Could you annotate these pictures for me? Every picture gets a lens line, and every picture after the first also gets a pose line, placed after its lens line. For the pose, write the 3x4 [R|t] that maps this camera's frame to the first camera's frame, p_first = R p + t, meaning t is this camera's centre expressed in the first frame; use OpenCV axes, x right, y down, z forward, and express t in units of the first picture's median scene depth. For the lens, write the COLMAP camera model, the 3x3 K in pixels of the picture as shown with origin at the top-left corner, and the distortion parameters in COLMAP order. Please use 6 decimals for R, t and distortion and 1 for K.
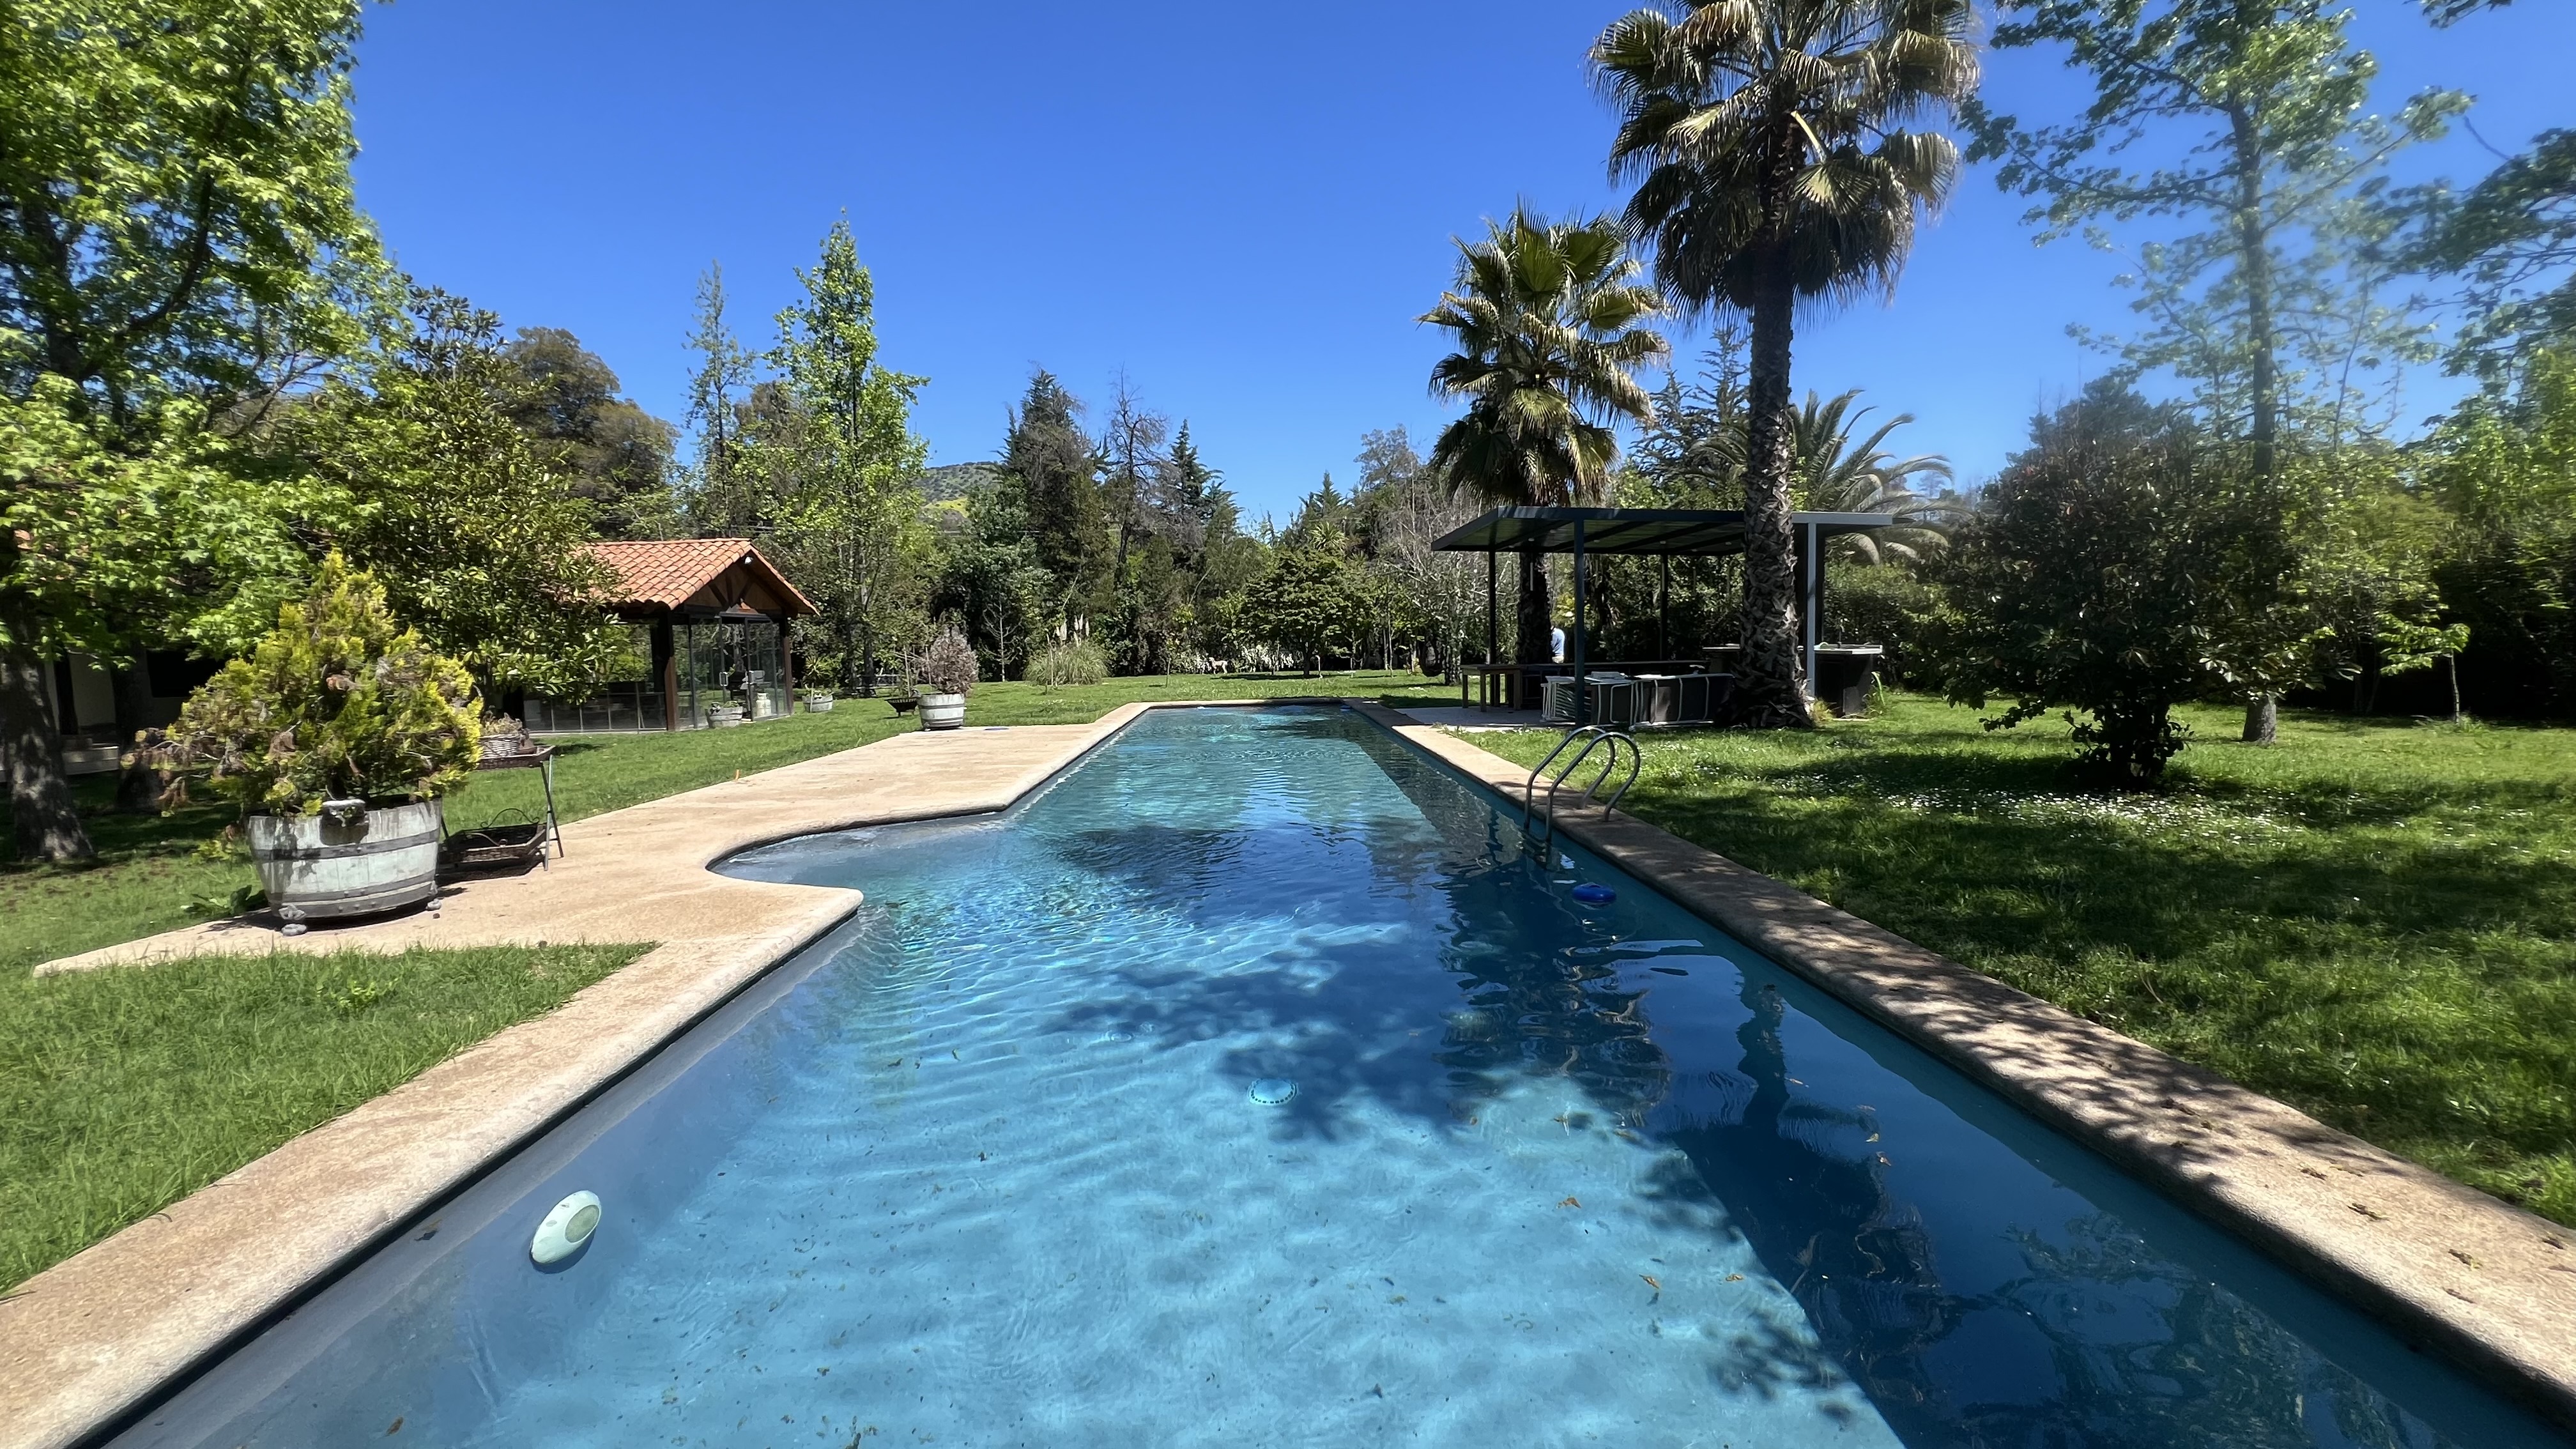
lens RADIAL K [[1027.3, 0, 1280.6], [0, 1027.3, 726.9], [0, 0, 1]] dist [-0.002954, 0.000921]
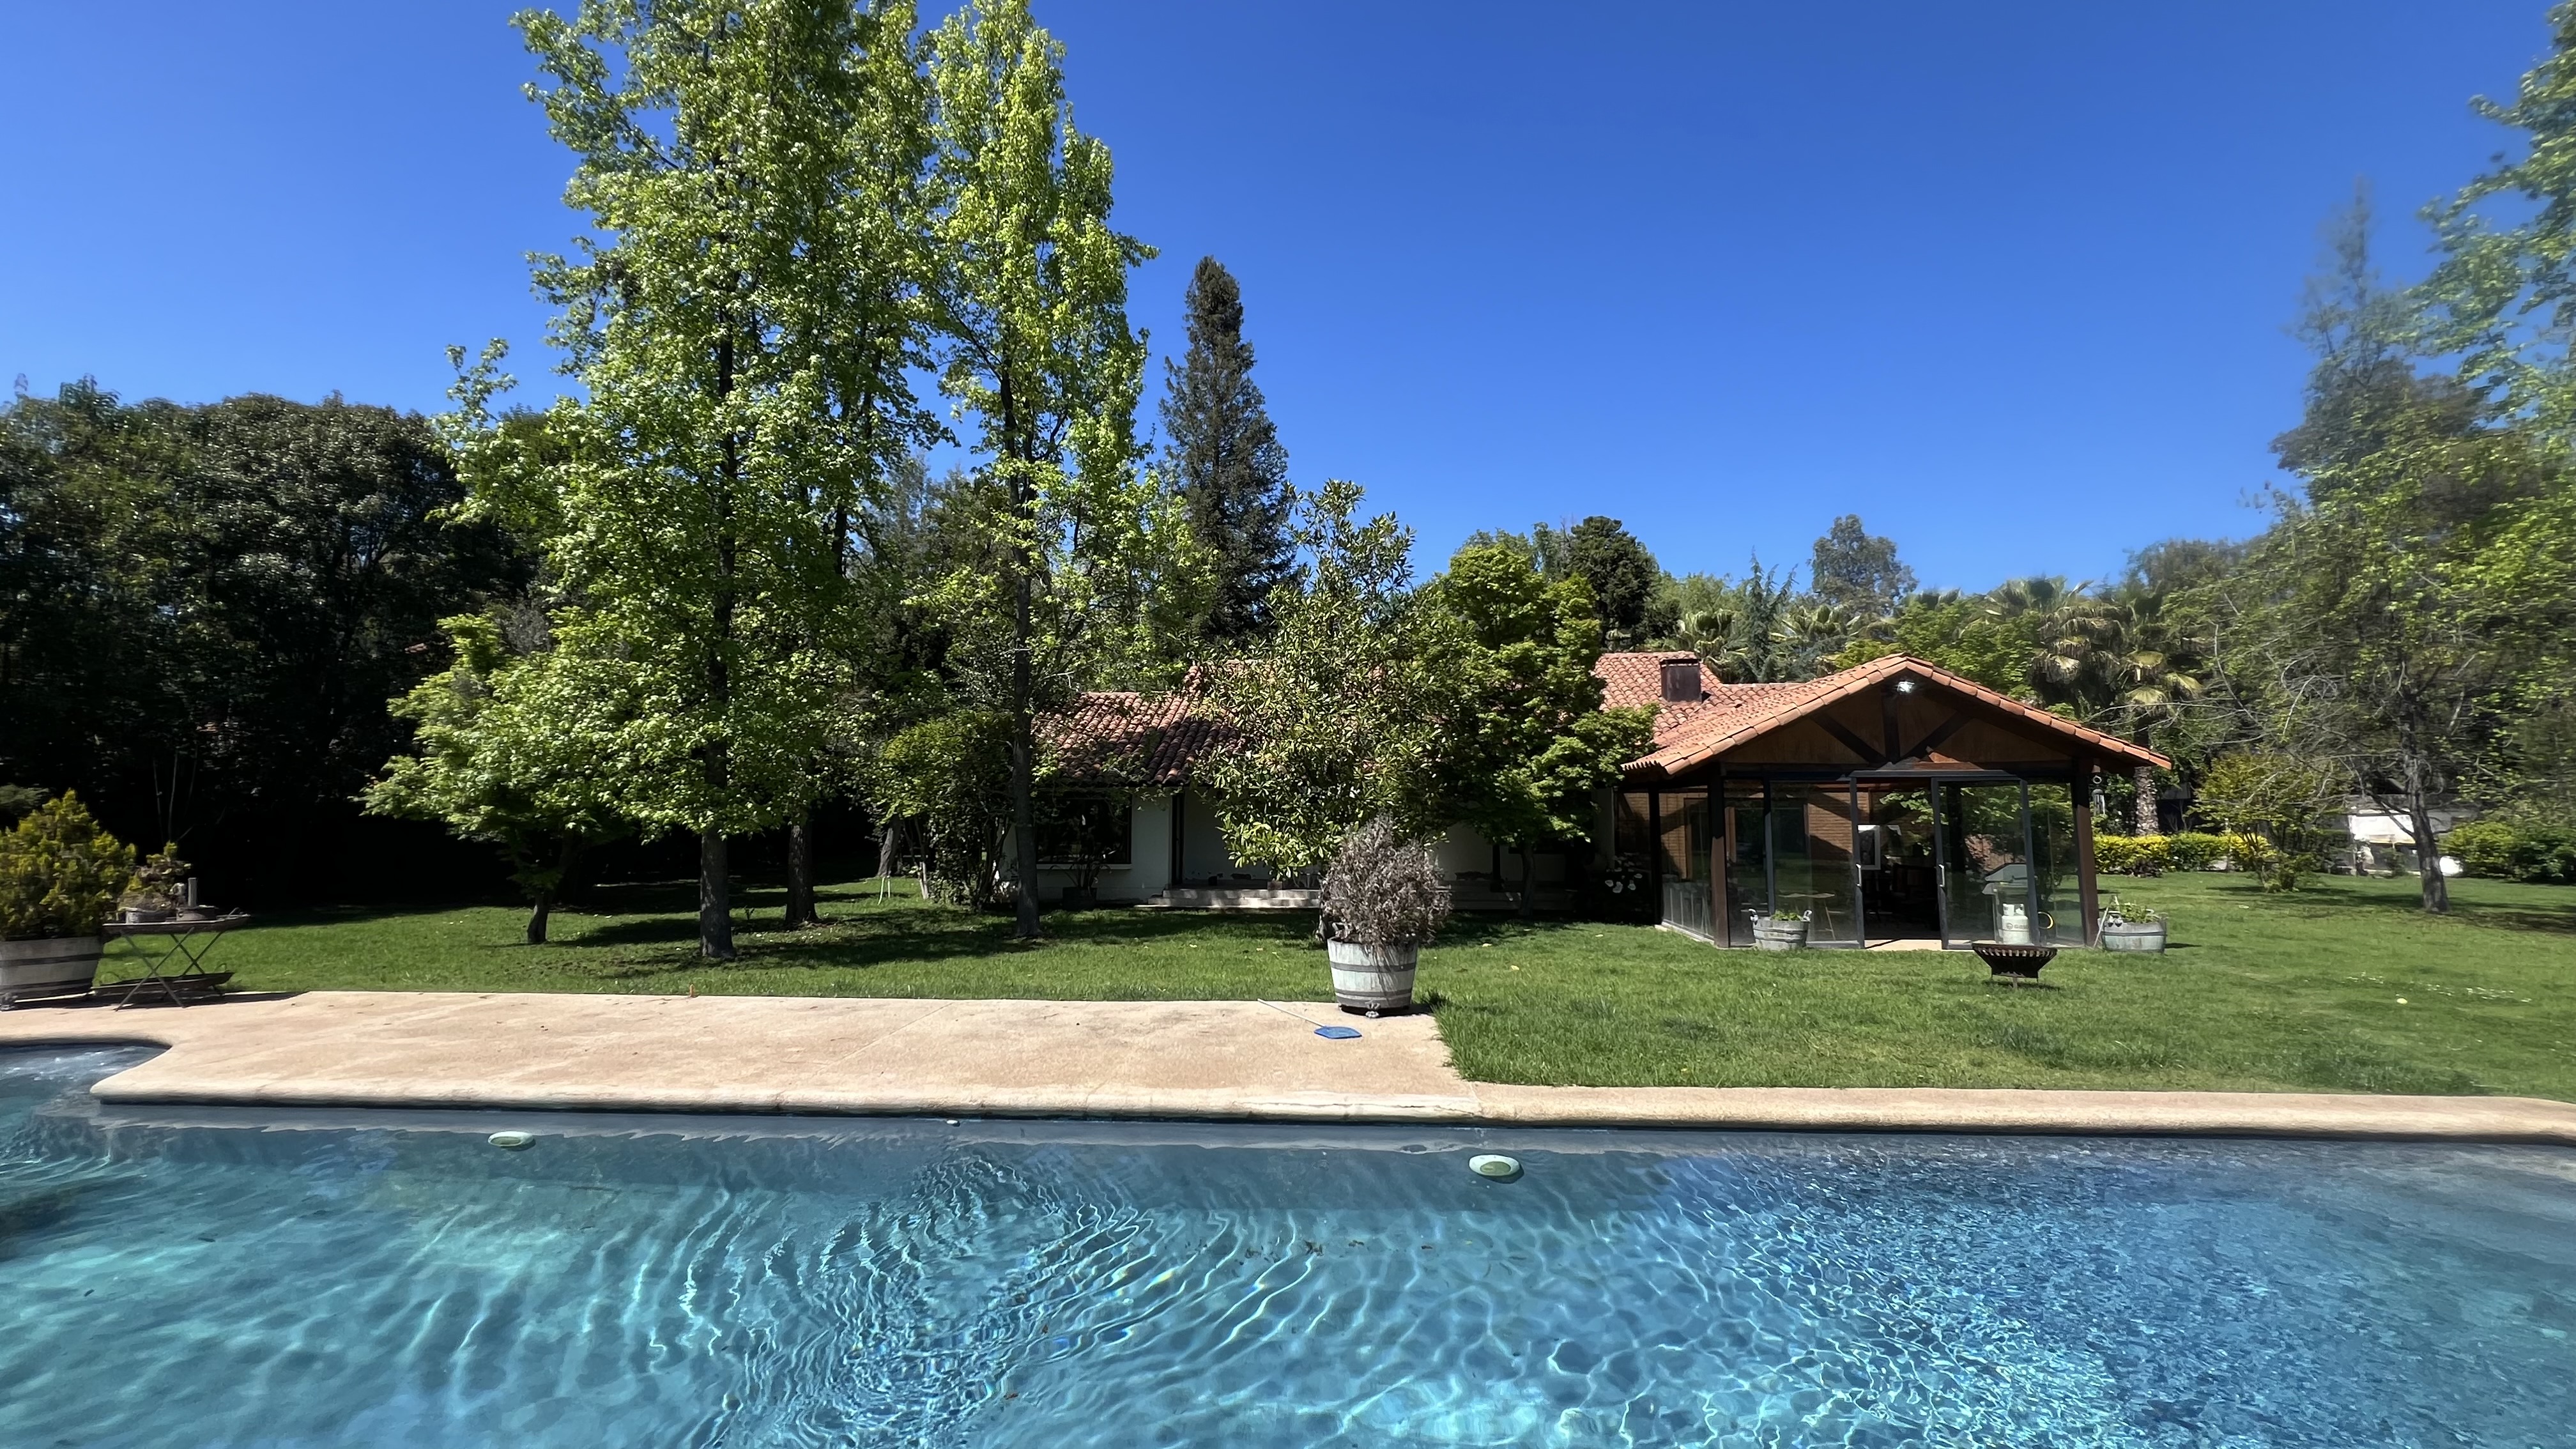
lens RADIAL K [[1027.3, 0, 1290.5], [0, 1027.3, 719.3], [0, 0, 1]] dist [-0.002954, 0.000921]
pose [[-0.098605, -0.070418, -0.992632, 0.067037], [-0.076567, 0.995073, -0.062985, -0.036238], [0.992177, 0.069792, -0.103511, 0.340002]]
